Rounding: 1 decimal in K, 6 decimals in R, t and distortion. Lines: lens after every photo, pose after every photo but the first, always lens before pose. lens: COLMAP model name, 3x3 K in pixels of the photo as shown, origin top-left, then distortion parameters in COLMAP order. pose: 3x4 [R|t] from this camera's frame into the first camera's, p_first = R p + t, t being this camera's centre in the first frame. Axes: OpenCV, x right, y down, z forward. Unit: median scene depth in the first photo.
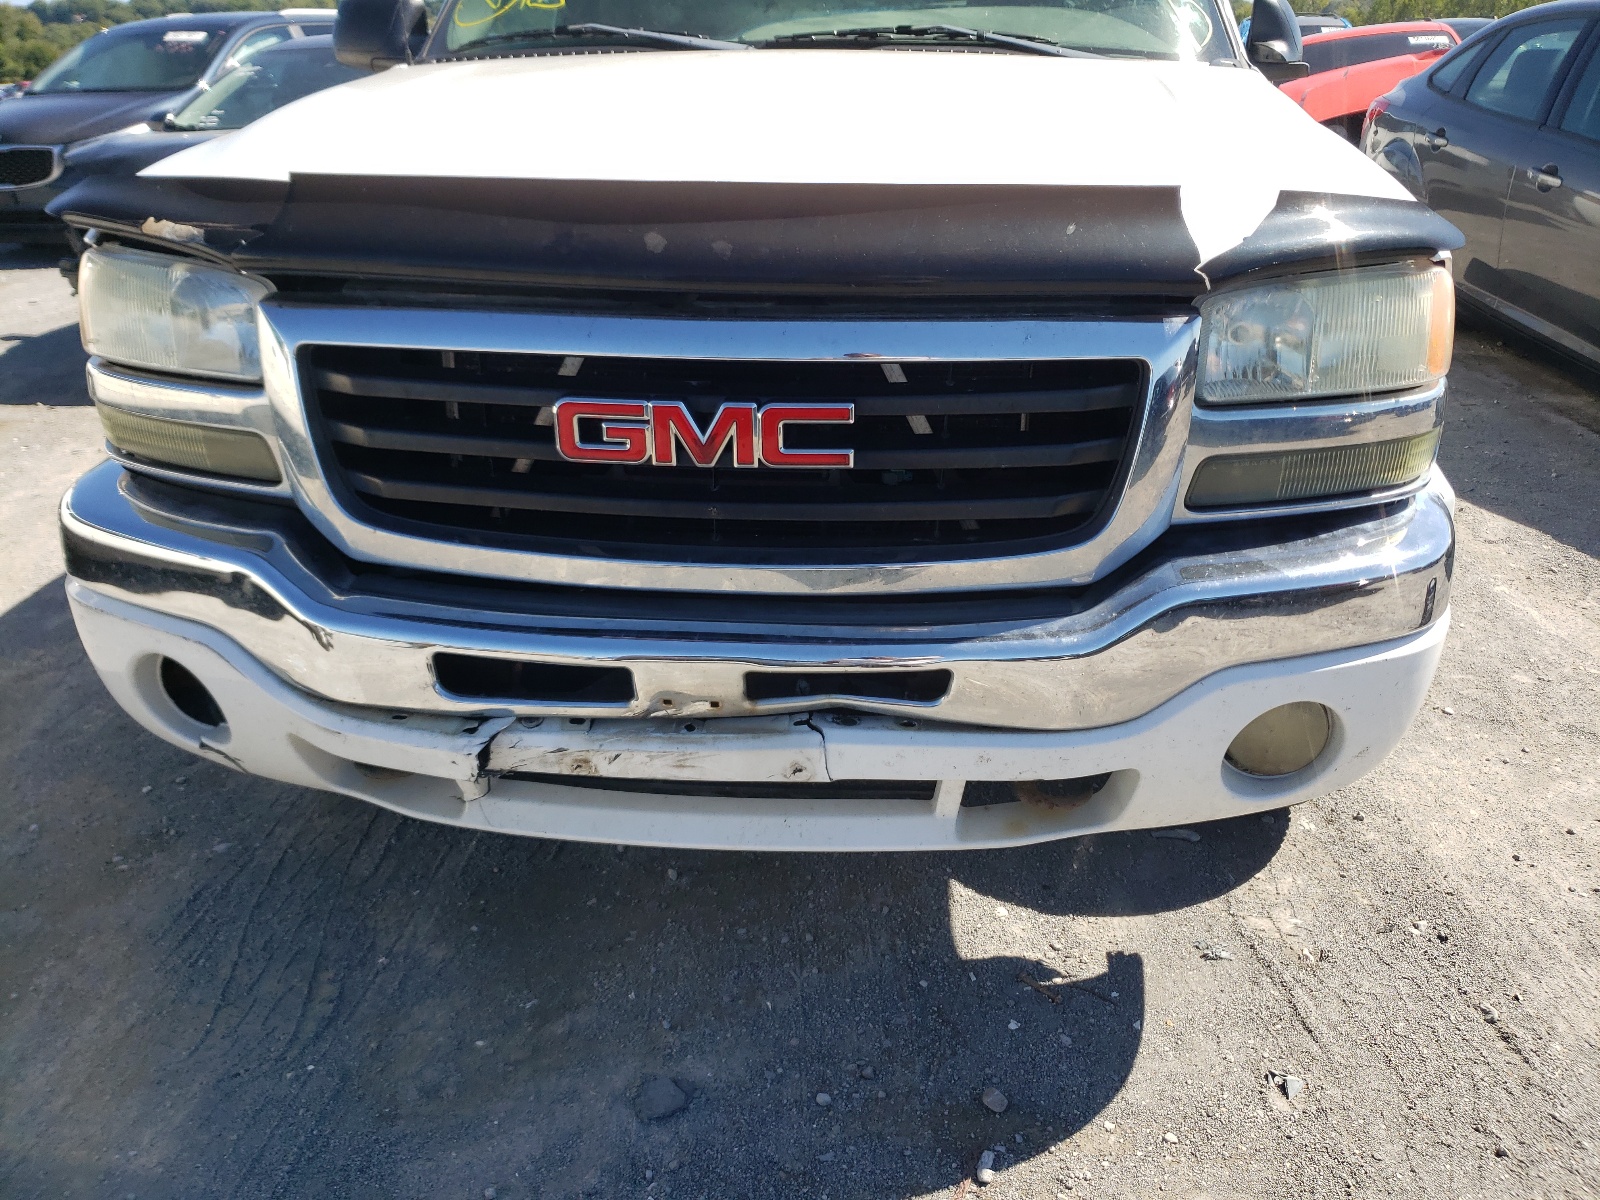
lens RADIAL K [[1220.2, 0, 800.0], [0, 1220.2, 600.0], [0, 0, 1]] dist [0.013073, 0.000519]
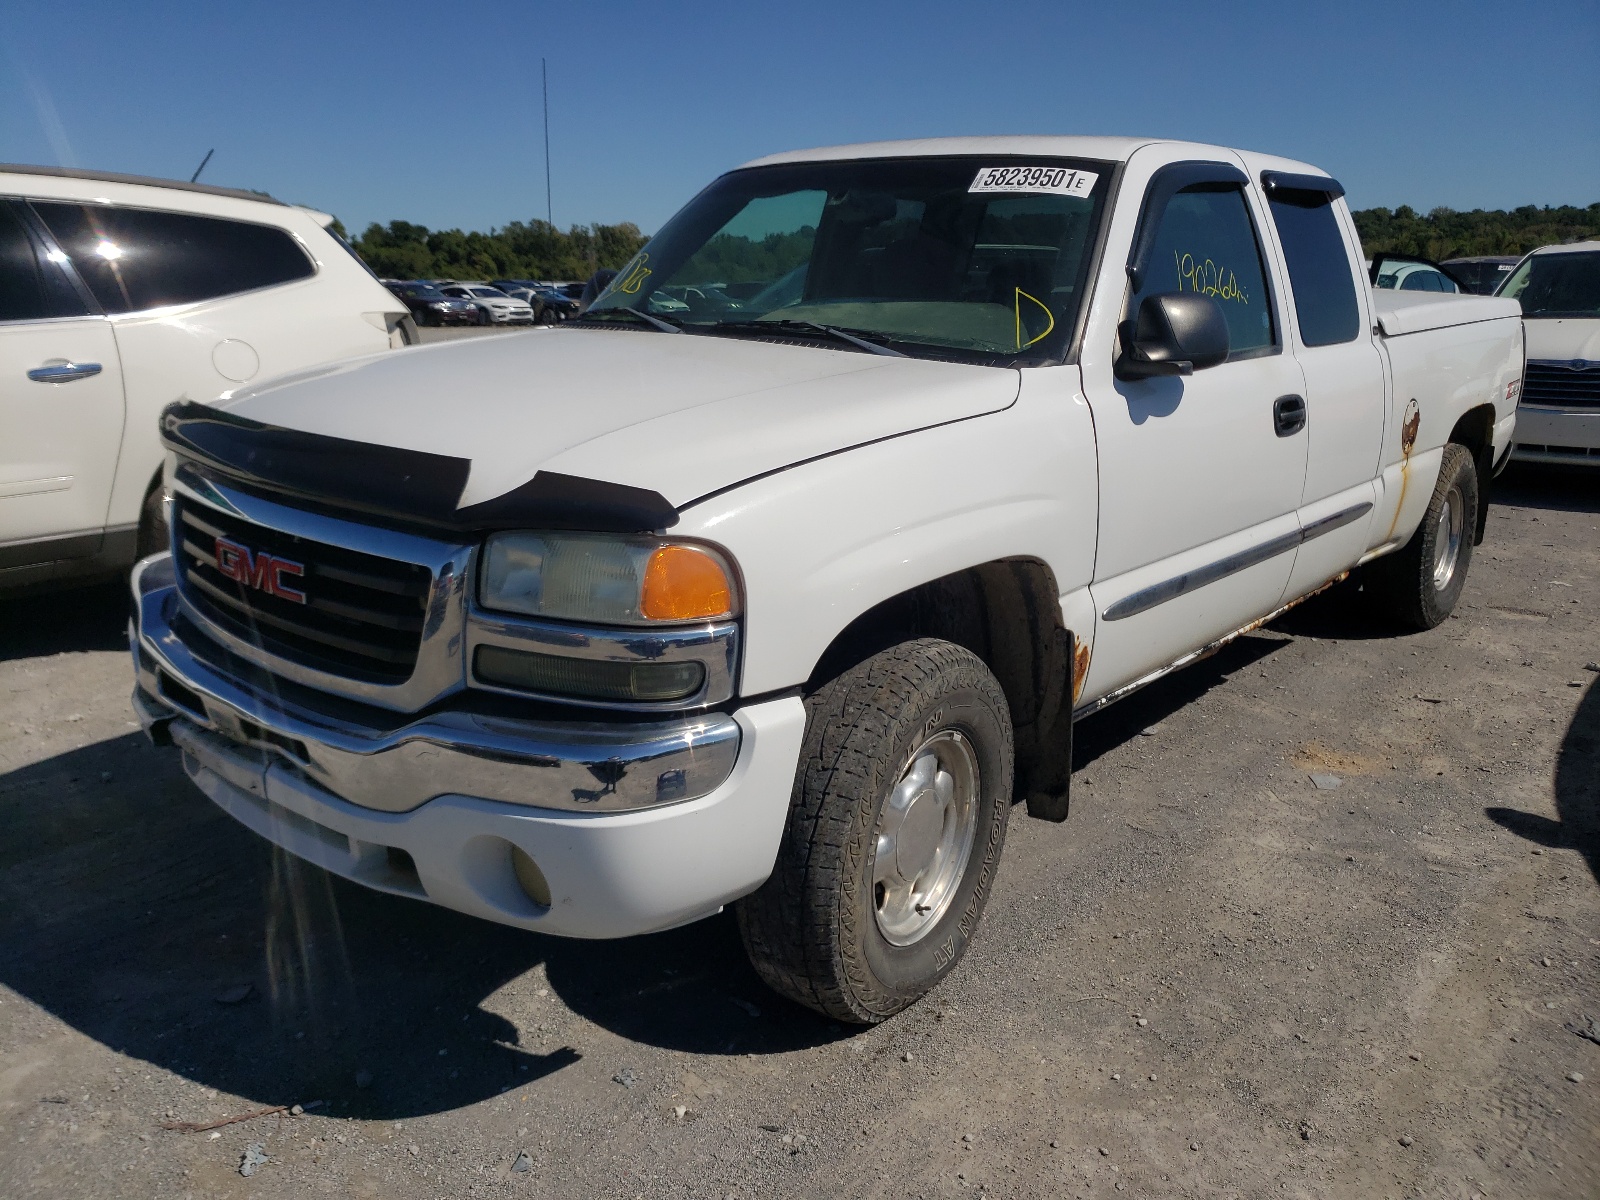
lens RADIAL K [[1203.4, 0, 800.0], [0, 1203.4, 600.0], [0, 0, 1]] dist [-0.003051, -0.002759]
pose [[0.818234, 0.176299, -0.547185, 1.319580], [-0.256743, 0.963686, -0.073429, -0.151917], [0.514369, 0.200569, 0.833784, 0.018606]]
